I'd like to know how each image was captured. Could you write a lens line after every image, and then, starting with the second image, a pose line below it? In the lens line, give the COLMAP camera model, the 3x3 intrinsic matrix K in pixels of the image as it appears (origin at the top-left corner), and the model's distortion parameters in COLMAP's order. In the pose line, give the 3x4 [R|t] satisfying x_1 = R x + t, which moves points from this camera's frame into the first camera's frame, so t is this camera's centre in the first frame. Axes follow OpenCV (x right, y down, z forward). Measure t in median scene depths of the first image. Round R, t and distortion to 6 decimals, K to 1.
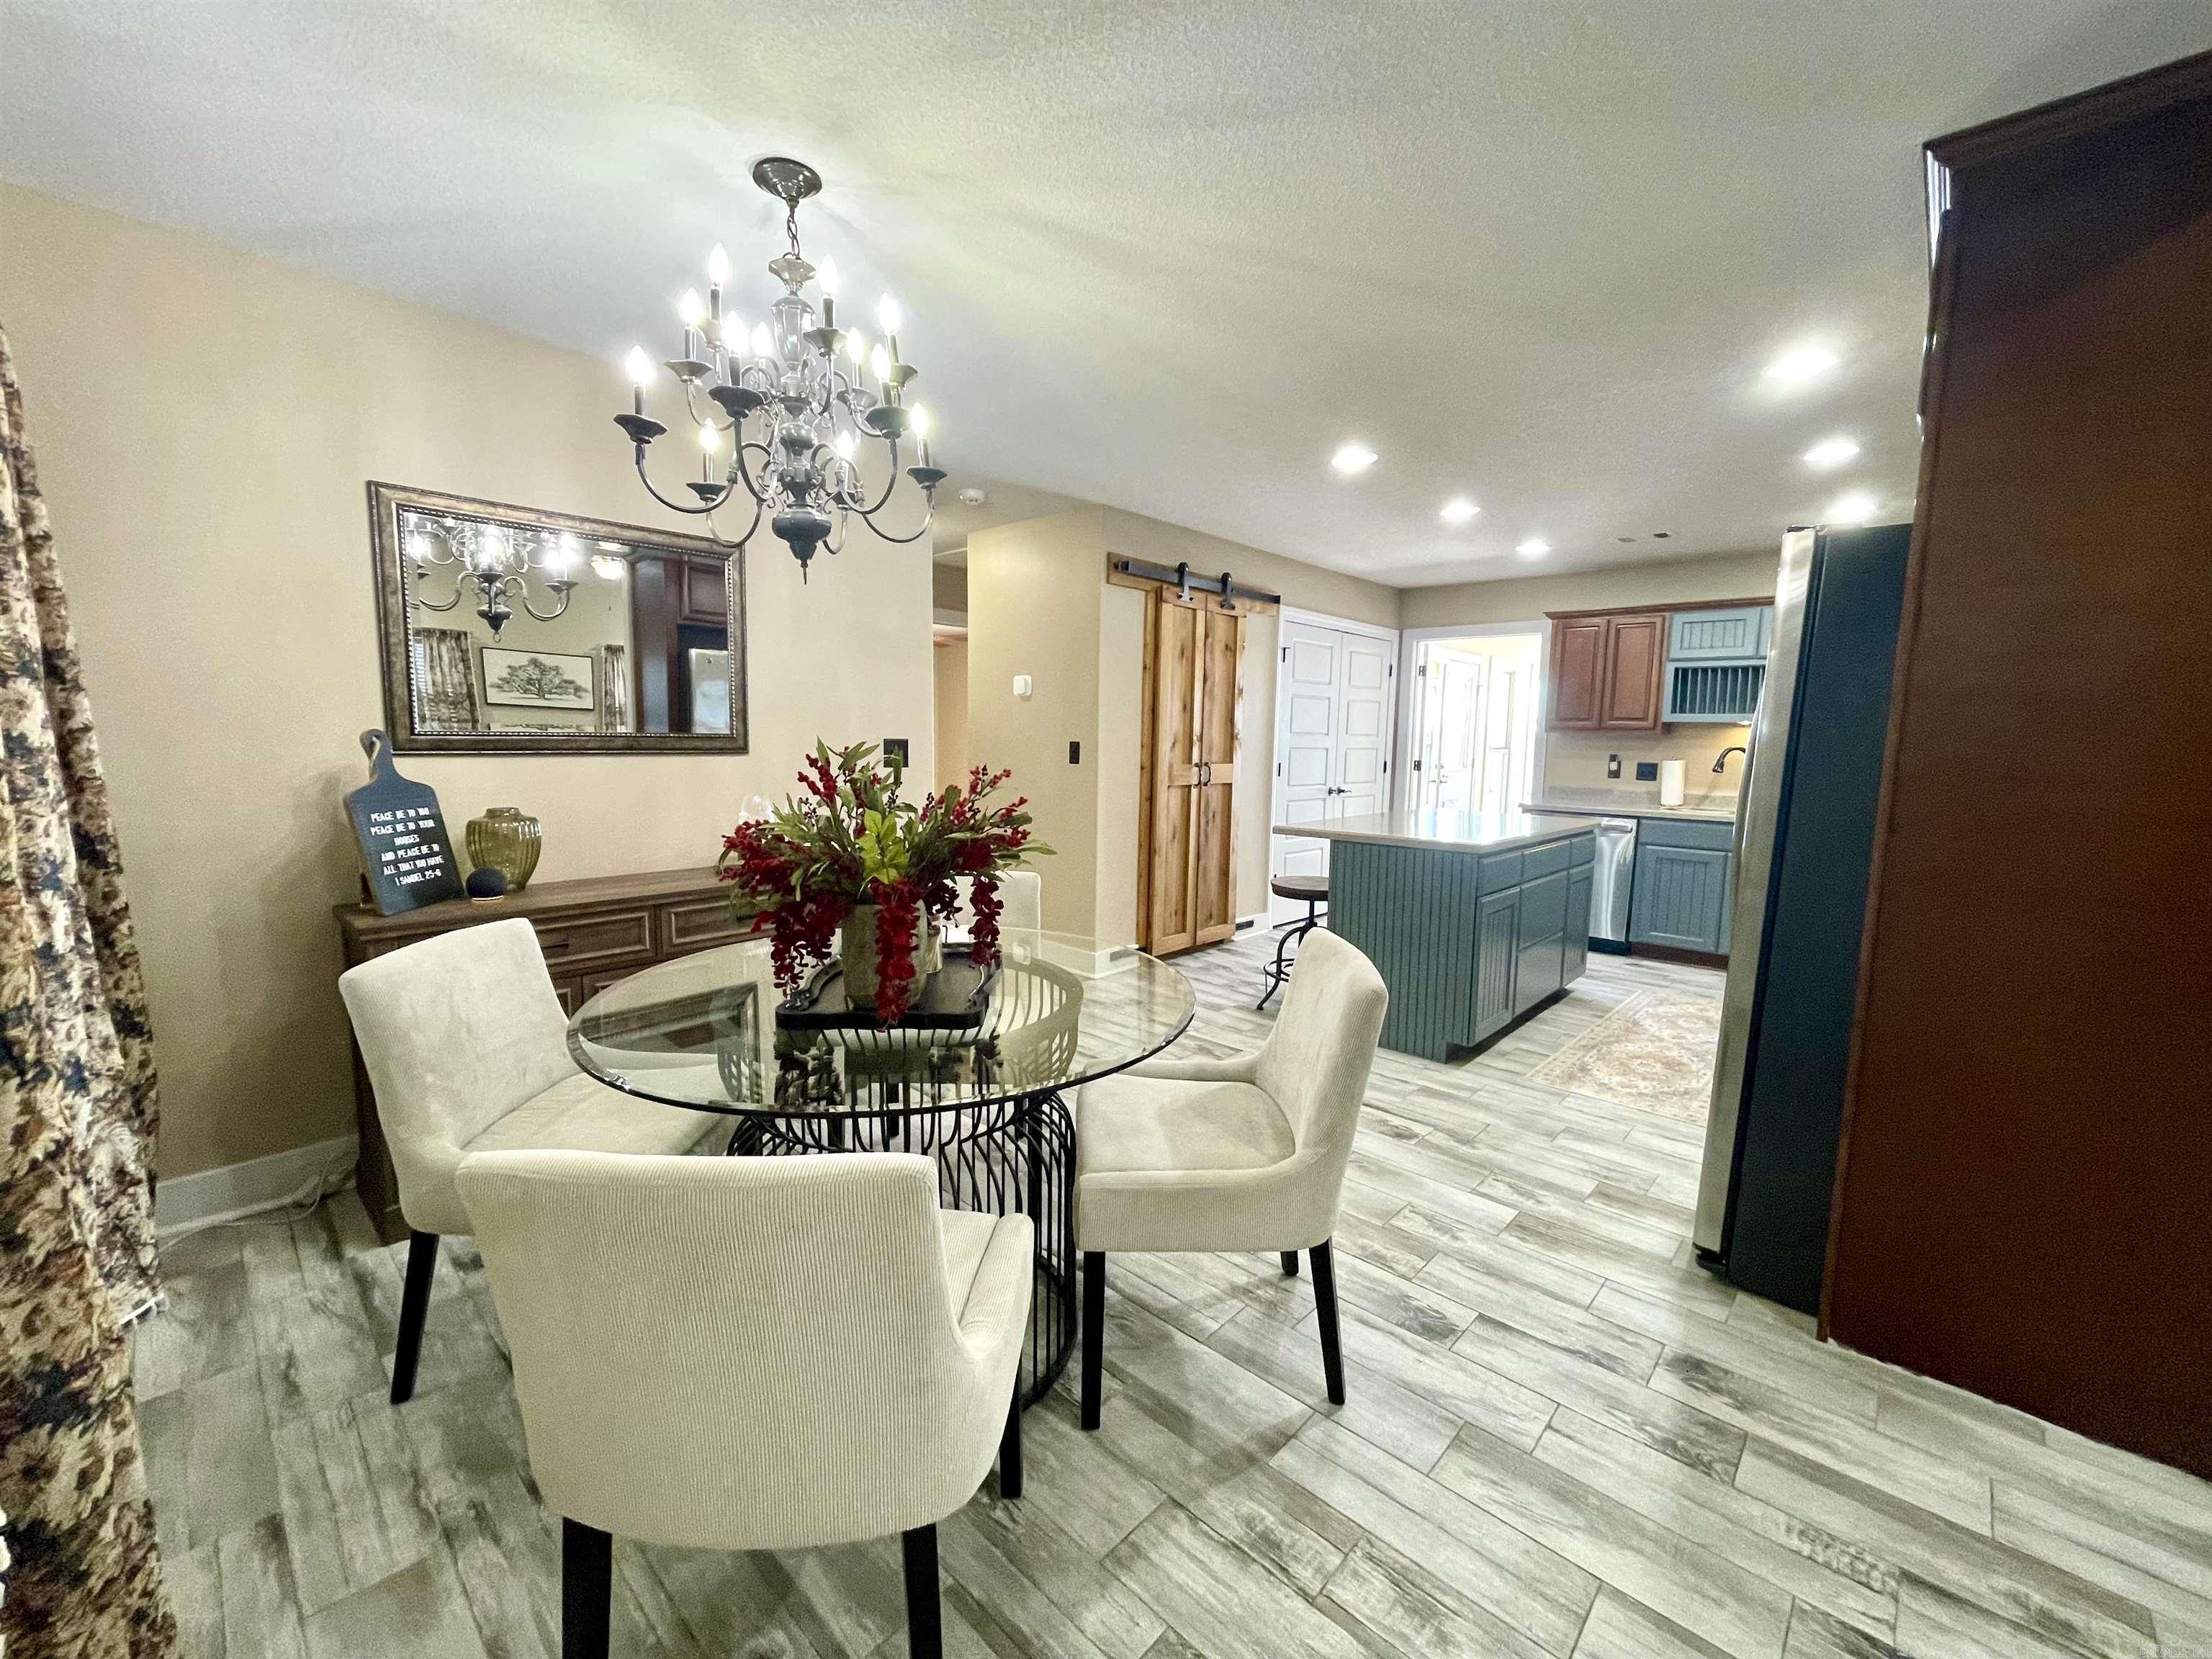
lens RADIAL K [[898.9, 0, 1108.5], [0, 898.9, 833.1], [0, 0, 1]] dist [-0.004376, 0.001066]
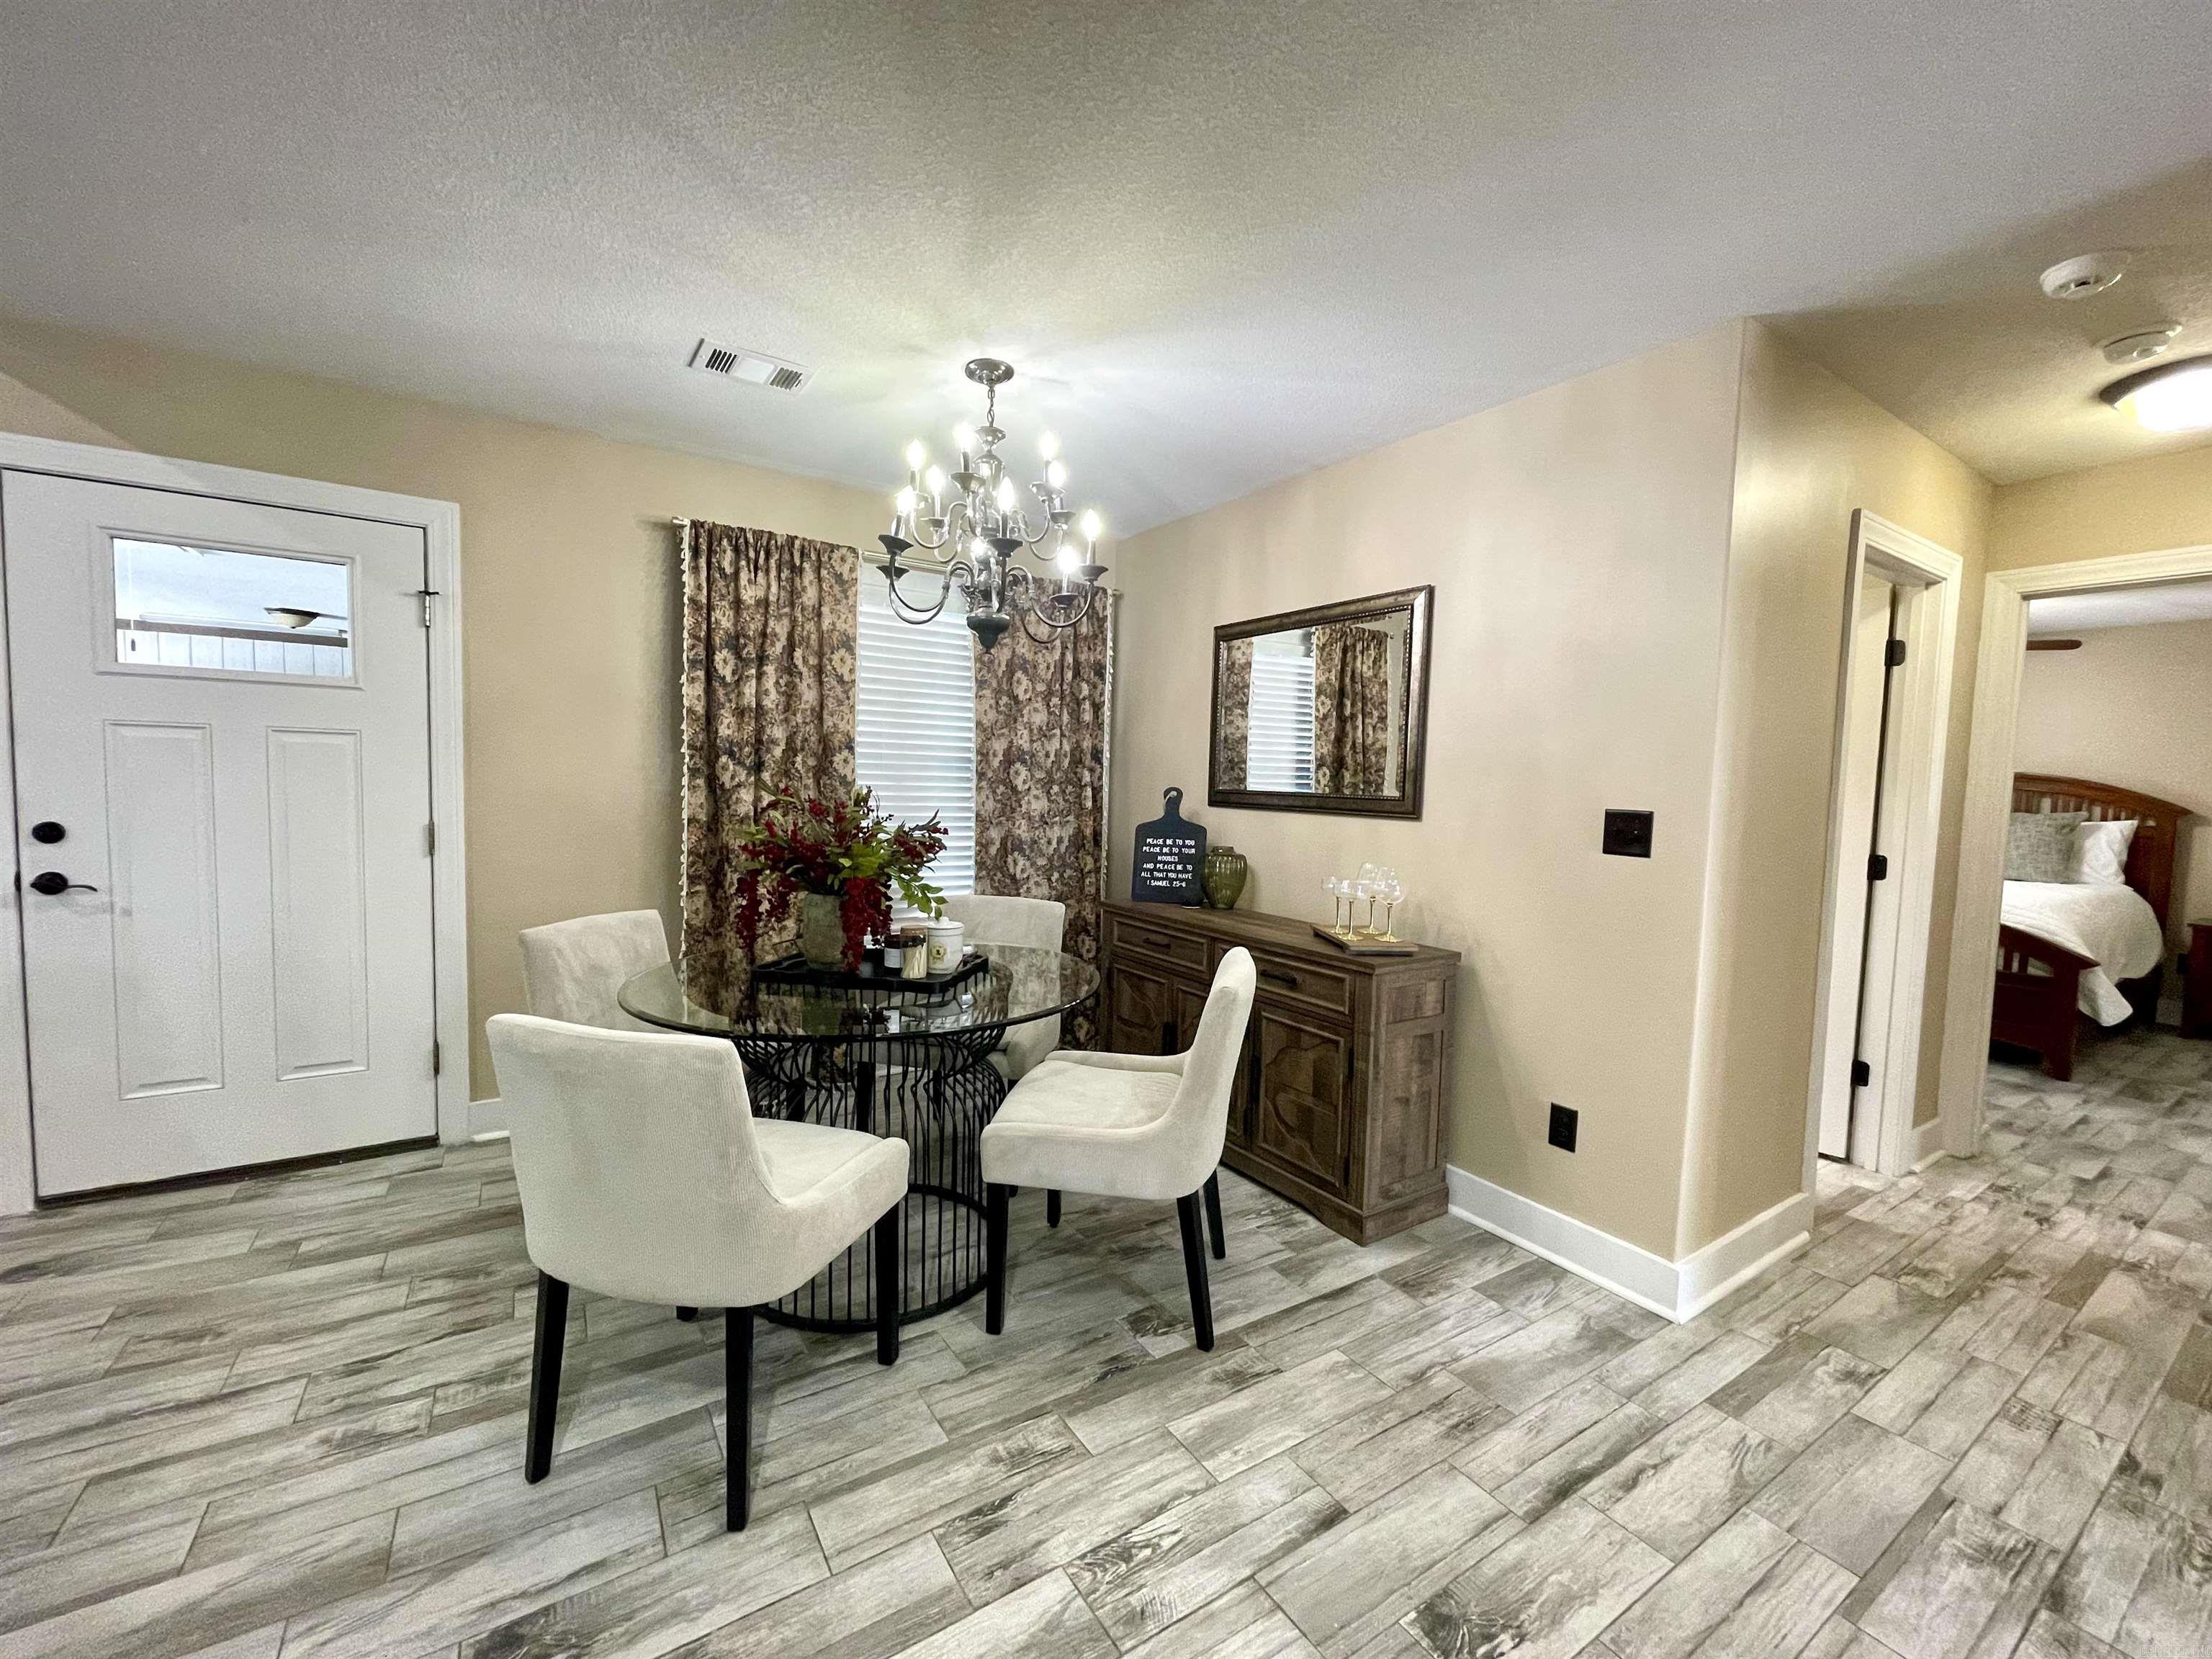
lens RADIAL K [[898.9, 0, 1094.1], [0, 898.9, 836.8], [0, 0, 1]] dist [-0.004376, 0.001066]
pose [[-0.257448, 0.031114, -0.965791, 0.724581], [-0.146353, 0.986695, 0.070801, -0.117886], [0.955145, 0.159574, -0.249469, 1.244095]]
